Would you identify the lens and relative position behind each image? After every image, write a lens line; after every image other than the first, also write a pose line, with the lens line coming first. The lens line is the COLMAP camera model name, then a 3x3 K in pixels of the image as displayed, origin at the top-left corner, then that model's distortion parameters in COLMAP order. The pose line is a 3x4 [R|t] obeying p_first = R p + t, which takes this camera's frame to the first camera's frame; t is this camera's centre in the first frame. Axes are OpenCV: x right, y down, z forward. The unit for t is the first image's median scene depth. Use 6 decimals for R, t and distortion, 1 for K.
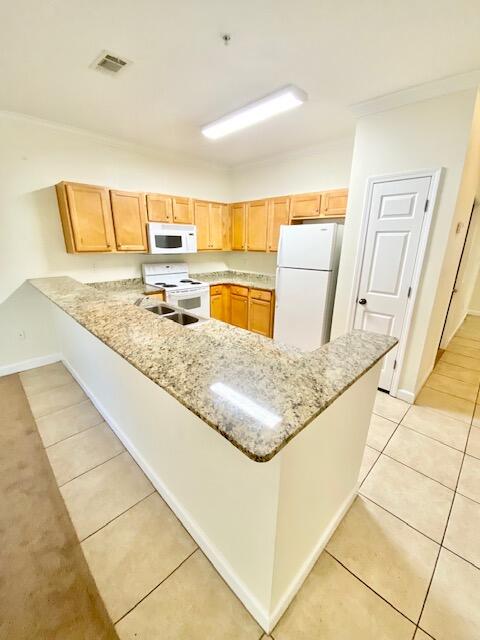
lens RADIAL K [[262.2, 0, 241.6], [0, 262.2, 319.6], [0, 0, 1]] dist [0.006742, -0.008007]
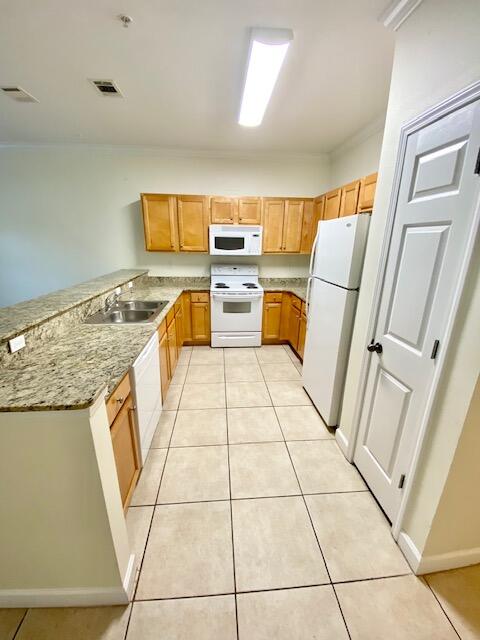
lens RADIAL K [[262.2, 0, 239.4], [0, 262.2, 319.6], [0, 0, 1]] dist [0.006742, -0.008007]
pose [[0.759874, 0.187480, -0.622449, 0.455150], [-0.193506, 0.979339, 0.058745, -0.081791], [0.620602, 0.075809, 0.780453, 0.281556]]
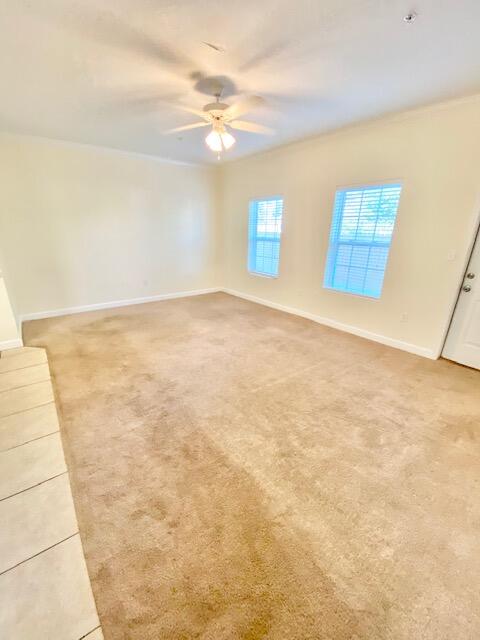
lens RADIAL K [[262.2, 0, 238.2], [0, 262.2, 319.7], [0, 0, 1]] dist [0.006742, -0.008007]
pose [[-0.992985, -0.047511, 0.108273, -0.780908], [0.026257, 0.804249, 0.593713, -0.216296], [-0.115286, 0.592391, -0.797360, 0.759995]]
